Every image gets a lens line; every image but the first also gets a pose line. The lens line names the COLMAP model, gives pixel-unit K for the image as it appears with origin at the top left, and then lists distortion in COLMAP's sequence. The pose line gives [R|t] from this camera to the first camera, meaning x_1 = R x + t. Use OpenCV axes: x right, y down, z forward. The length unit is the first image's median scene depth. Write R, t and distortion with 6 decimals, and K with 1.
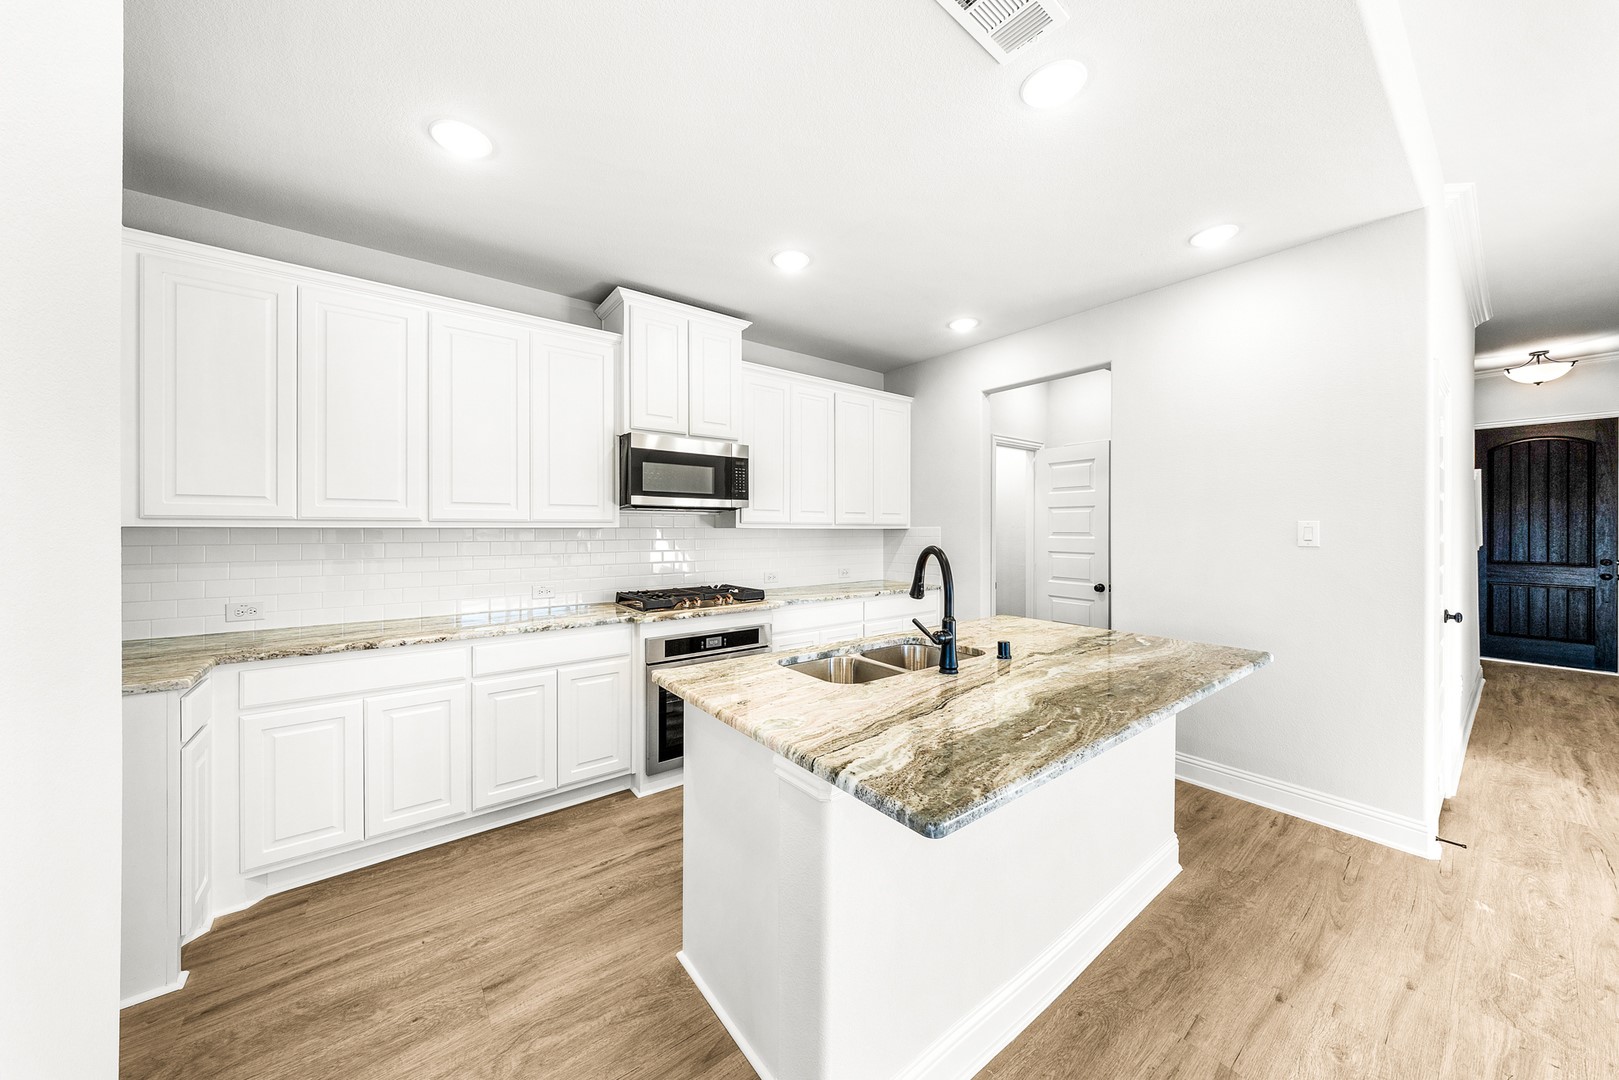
lens RADIAL K [[558.8, 0, 810.0], [0, 558.8, 530.3], [0, 0, 1]] dist [0.002907, 0.000328]
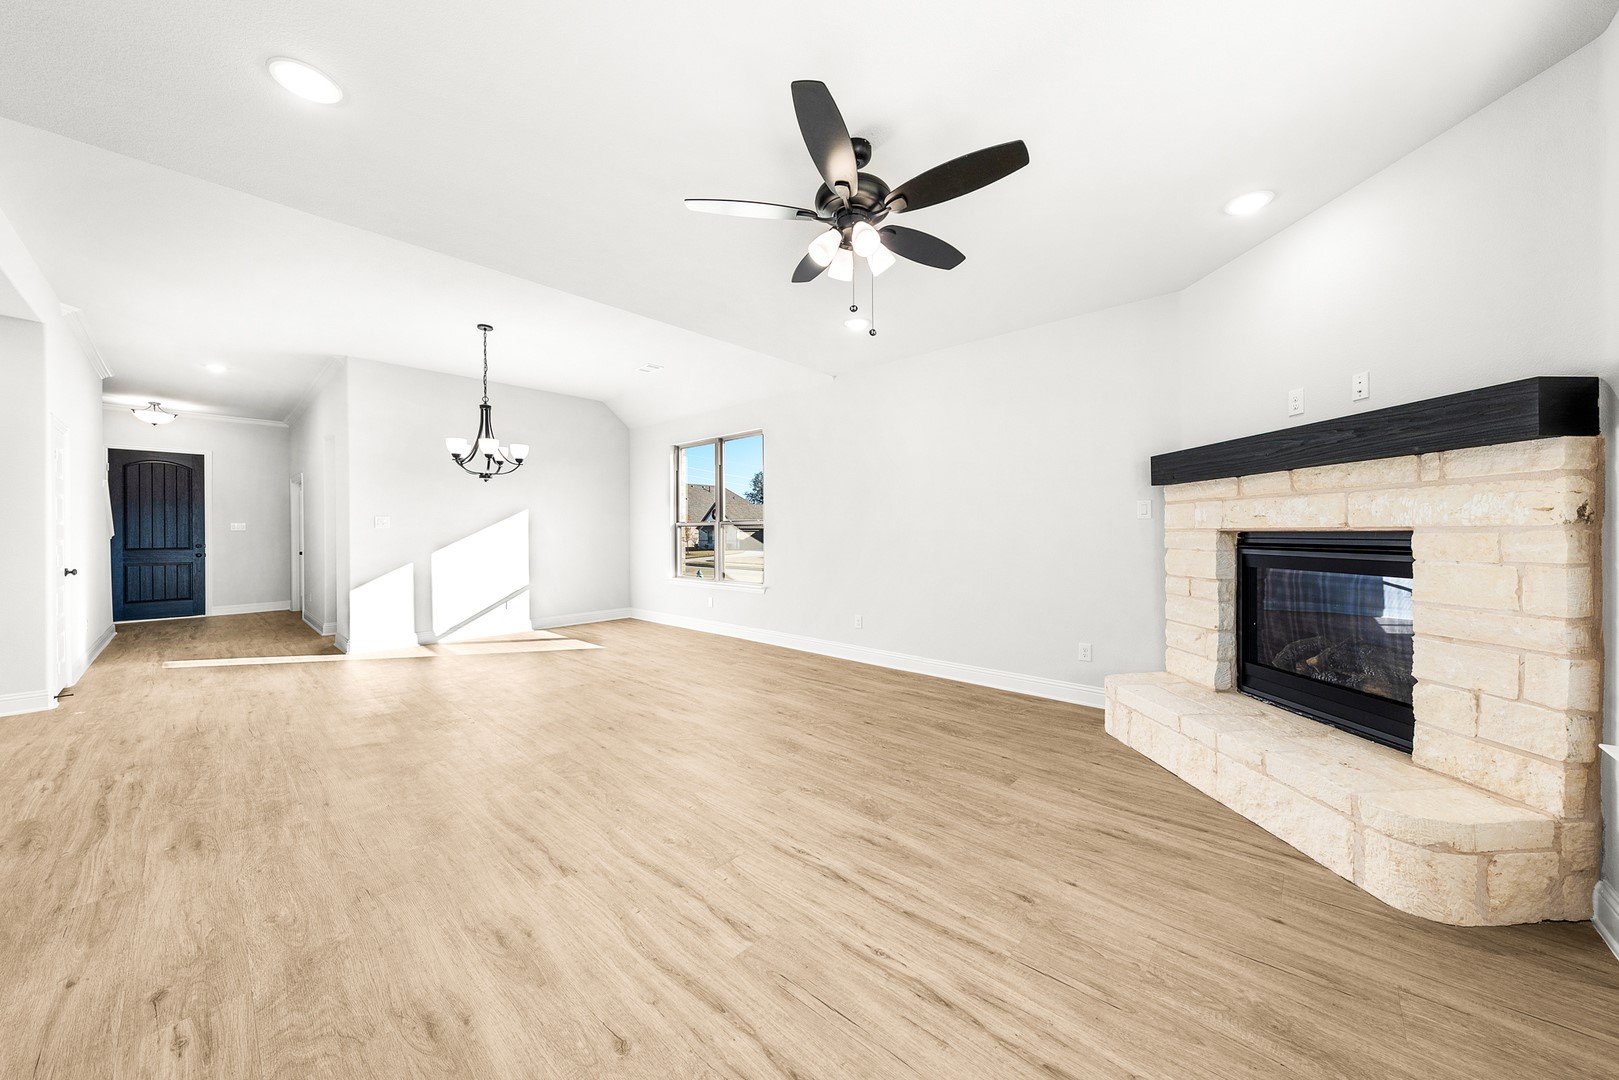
lens RADIAL K [[558.8, 0, 810.2], [0, 558.8, 533.1], [0, 0, 1]] dist [0.002907, 0.000328]
pose [[-0.162534, -0.003465, 0.986697, -0.392470], [0.007306, 0.999962, 0.004715, 0.024370], [-0.986676, 0.007975, -0.162502, -0.412915]]
